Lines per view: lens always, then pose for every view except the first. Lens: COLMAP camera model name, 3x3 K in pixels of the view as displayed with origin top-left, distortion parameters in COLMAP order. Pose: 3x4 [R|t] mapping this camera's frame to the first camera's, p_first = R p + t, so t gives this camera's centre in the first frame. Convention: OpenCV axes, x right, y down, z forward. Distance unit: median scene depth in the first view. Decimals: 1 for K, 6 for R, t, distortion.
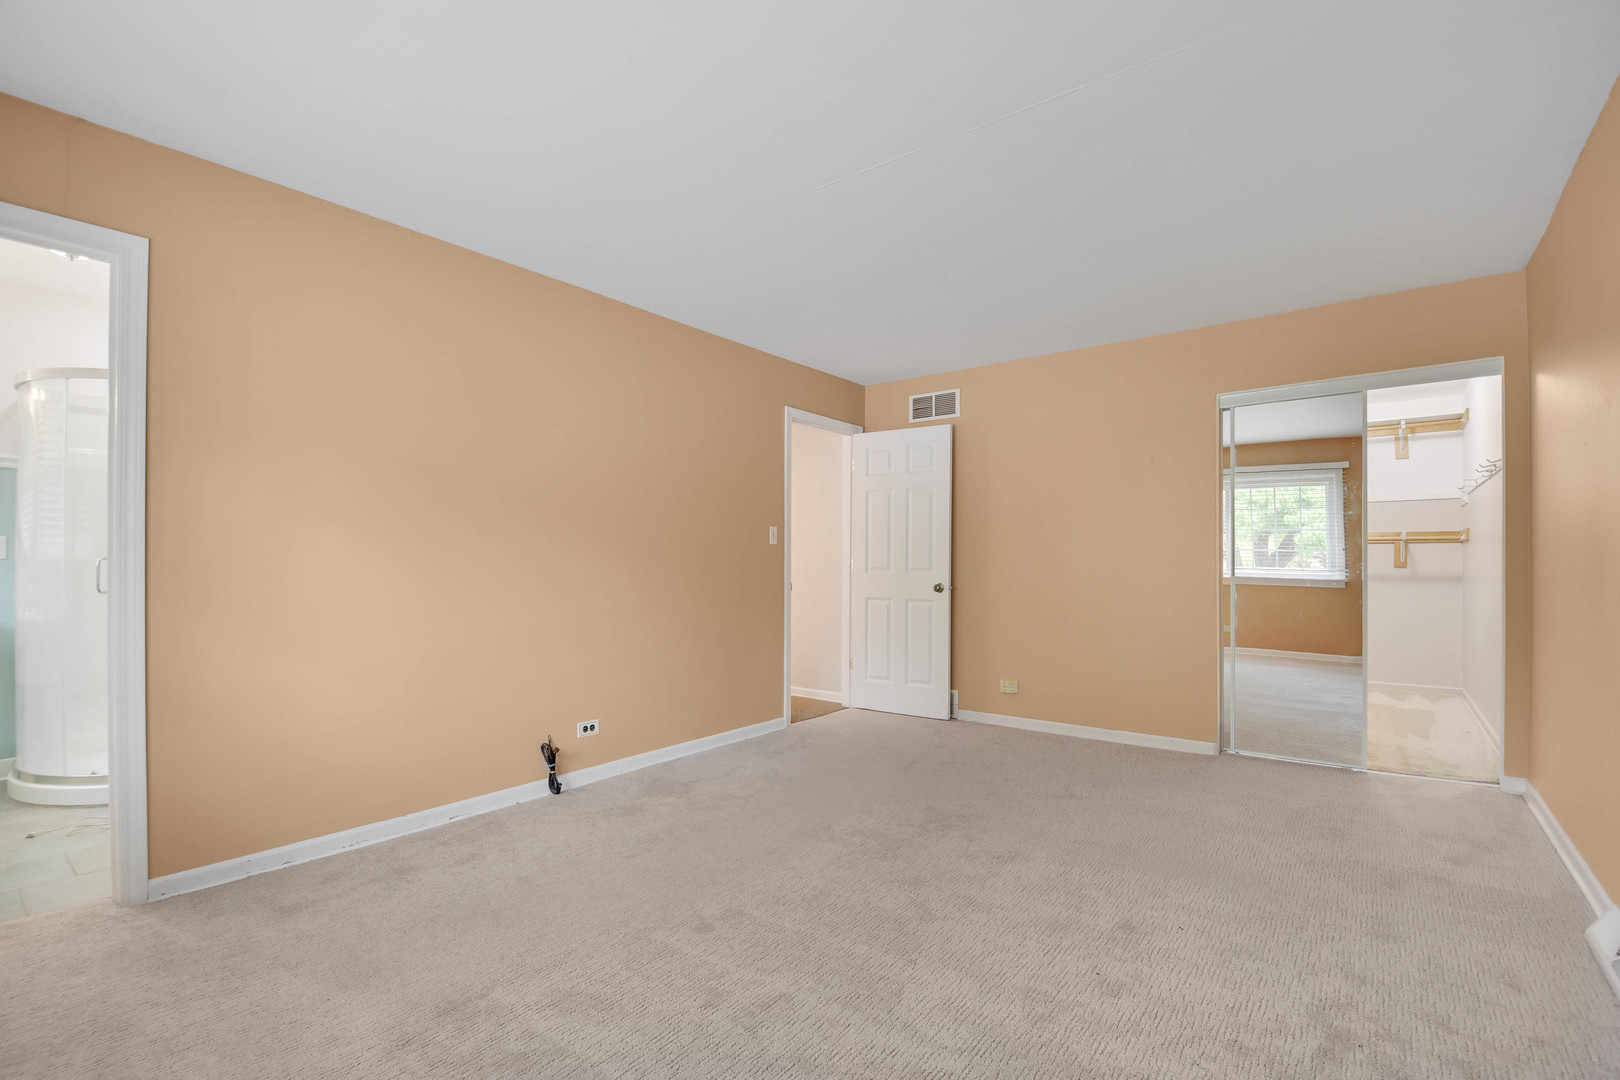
lens RADIAL K [[744.3, 0, 813.8], [0, 744.3, 551.0], [0, 0, 1]] dist [0.003745, -0.009896]
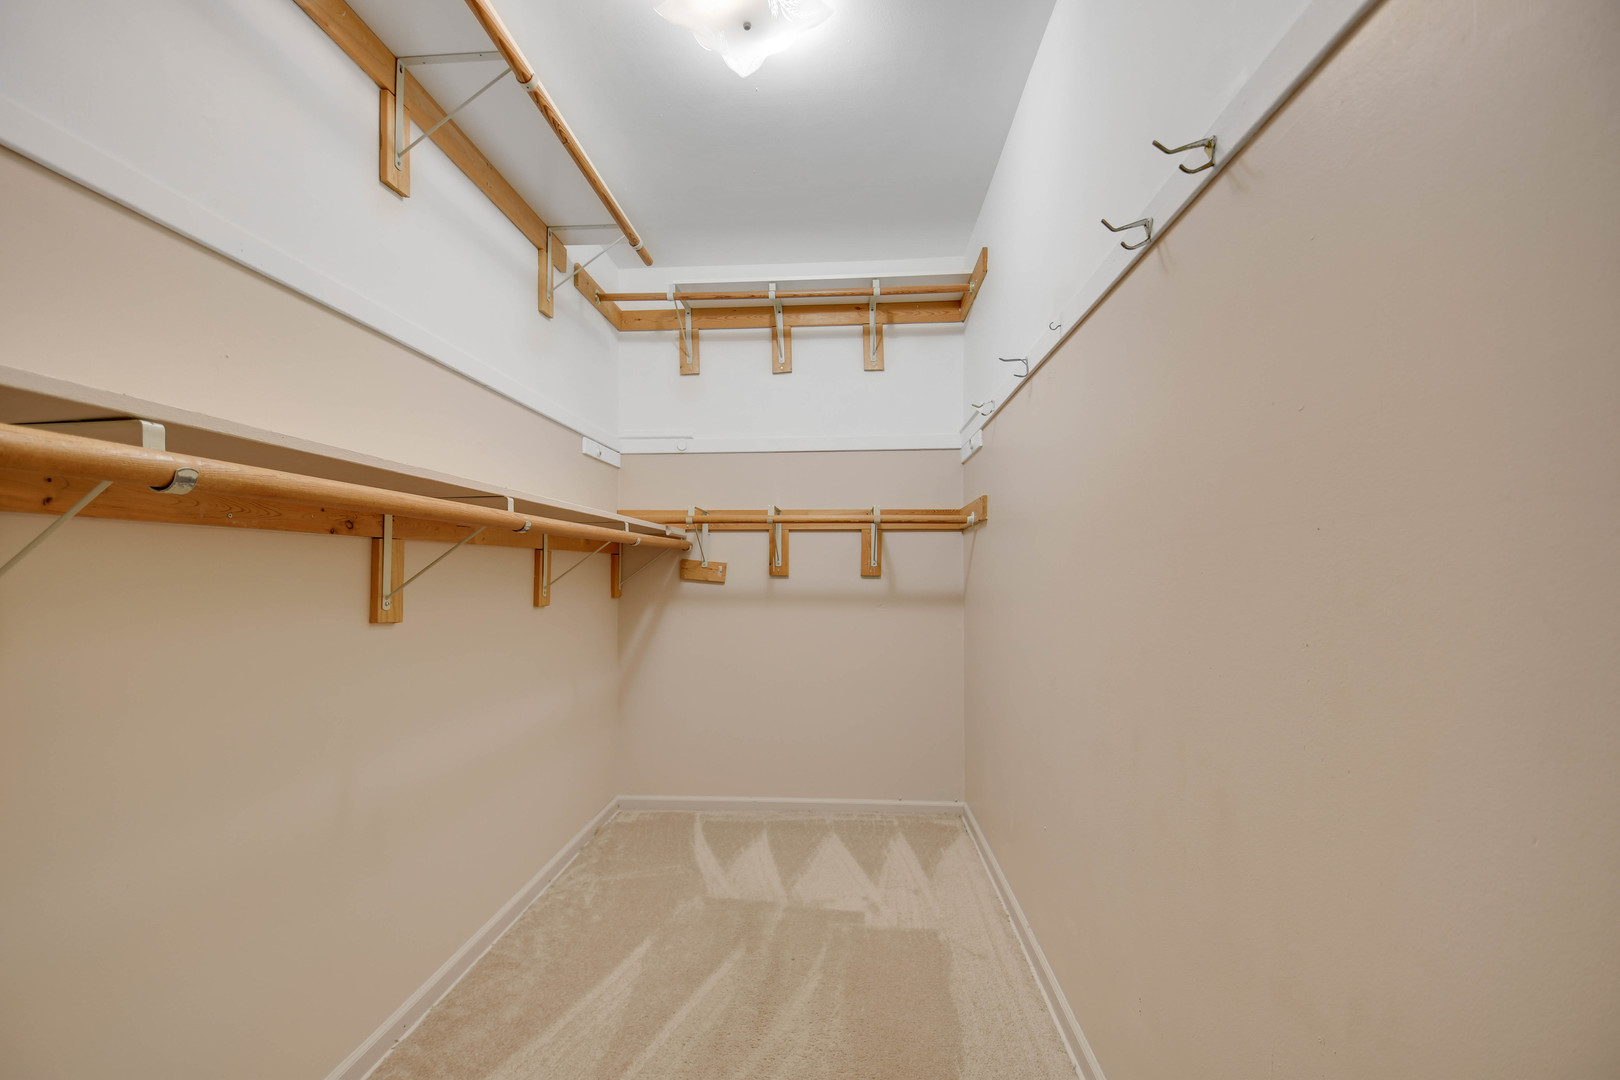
lens RADIAL K [[744.3, 0, 806.5], [0, 744.3, 544.0], [0, 0, 1]] dist [0.003745, -0.009896]
pose [[0.829200, 0.009676, 0.558869, 0.462381], [-0.001081, 0.999876, -0.015707, 0.006773], [-0.558951, 0.012420, 0.829107, 0.595798]]
